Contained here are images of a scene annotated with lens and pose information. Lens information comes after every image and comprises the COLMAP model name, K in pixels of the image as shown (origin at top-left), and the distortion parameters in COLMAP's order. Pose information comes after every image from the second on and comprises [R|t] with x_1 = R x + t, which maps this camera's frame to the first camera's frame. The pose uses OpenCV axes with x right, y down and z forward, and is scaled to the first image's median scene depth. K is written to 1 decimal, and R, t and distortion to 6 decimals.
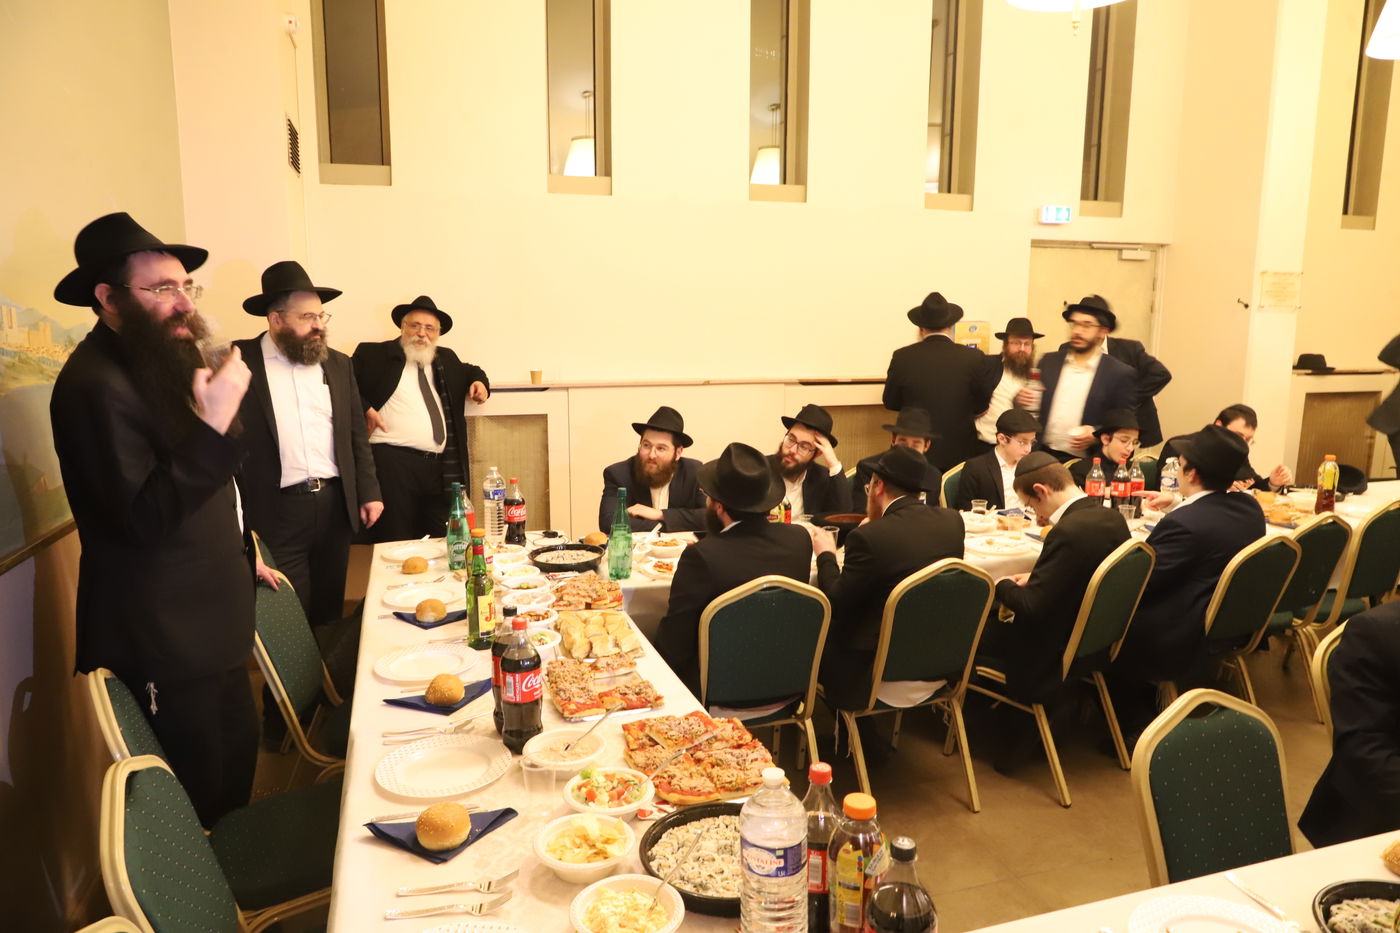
lens RADIAL K [[951.5, 0, 684.6], [0, 951.5, 474.0], [0, 0, 1]] dist [-0.001368, 0.002398]
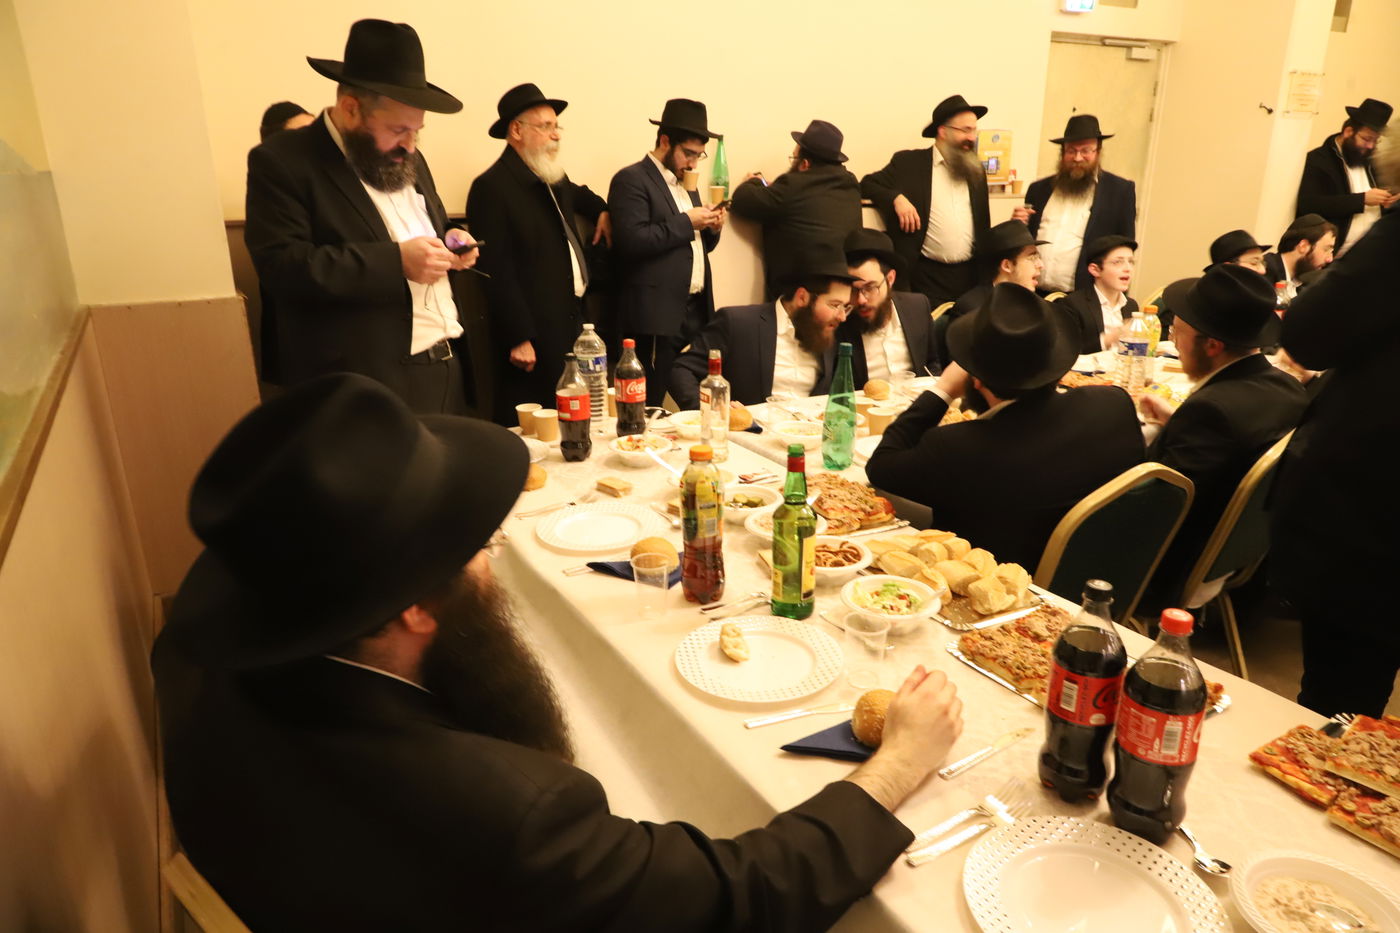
lens RADIAL K [[951.5, 0, 688.4], [0, 951.5, 469.2], [0, 0, 1]] dist [-0.001368, 0.002398]
pose [[0.972655, -0.078242, 0.218678, -0.300579], [0.042790, 0.985799, 0.162386, -0.013411], [-0.228278, -0.148588, 0.962191, 0.306764]]
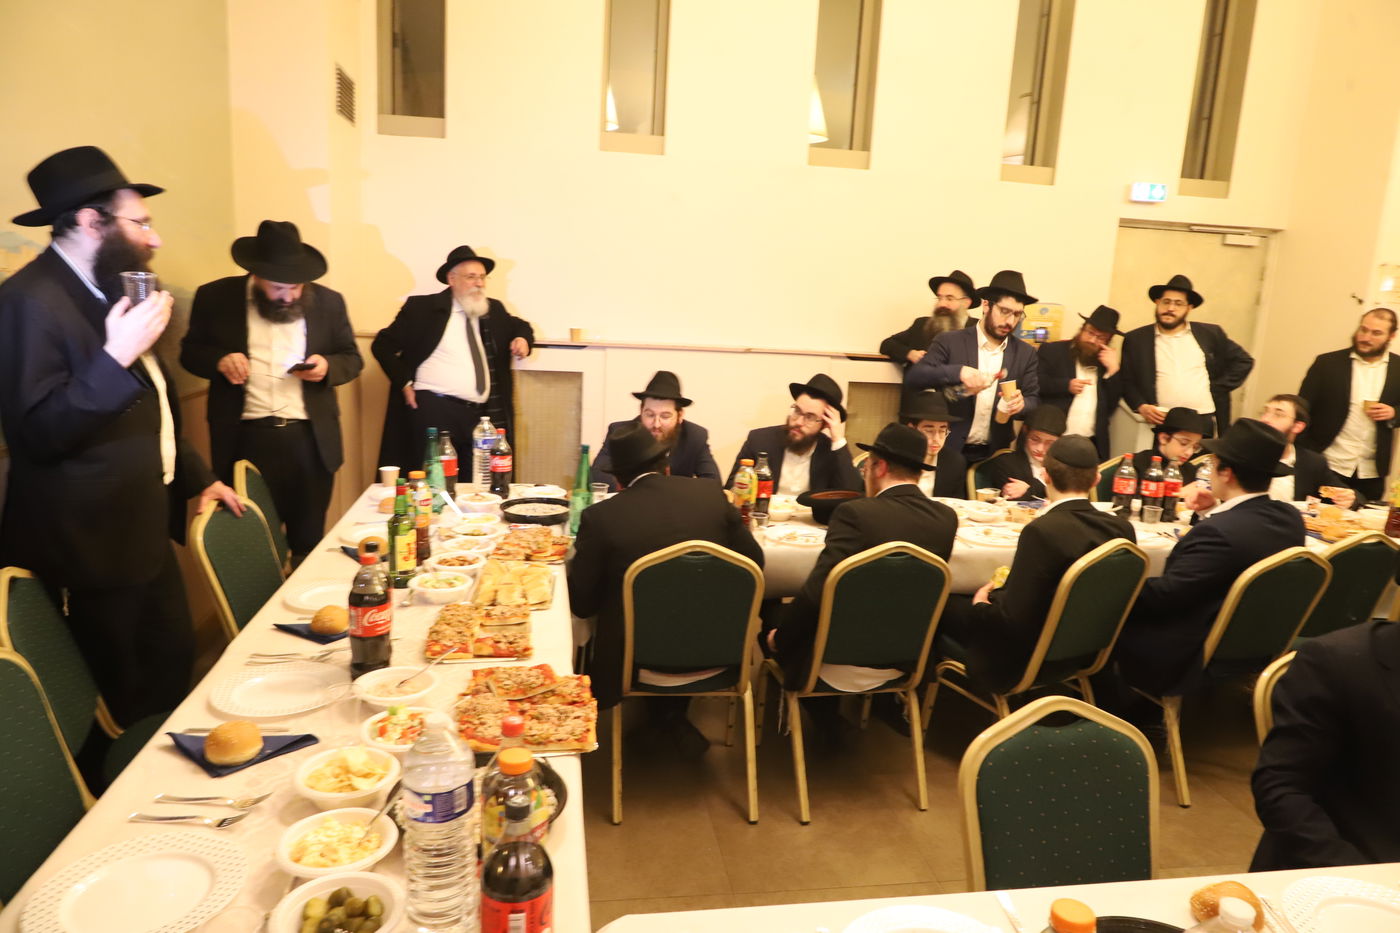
lens RADIAL K [[951.5, 0, 693.3], [0, 951.5, 472.1], [0, 0, 1]] dist [-0.001368, 0.002398]
pose [[0.987563, 0.076178, -0.137537, 0.167560], [-0.072687, 0.996896, 0.030237, 0.005148], [0.139414, -0.019864, 0.990035, 0.026785]]
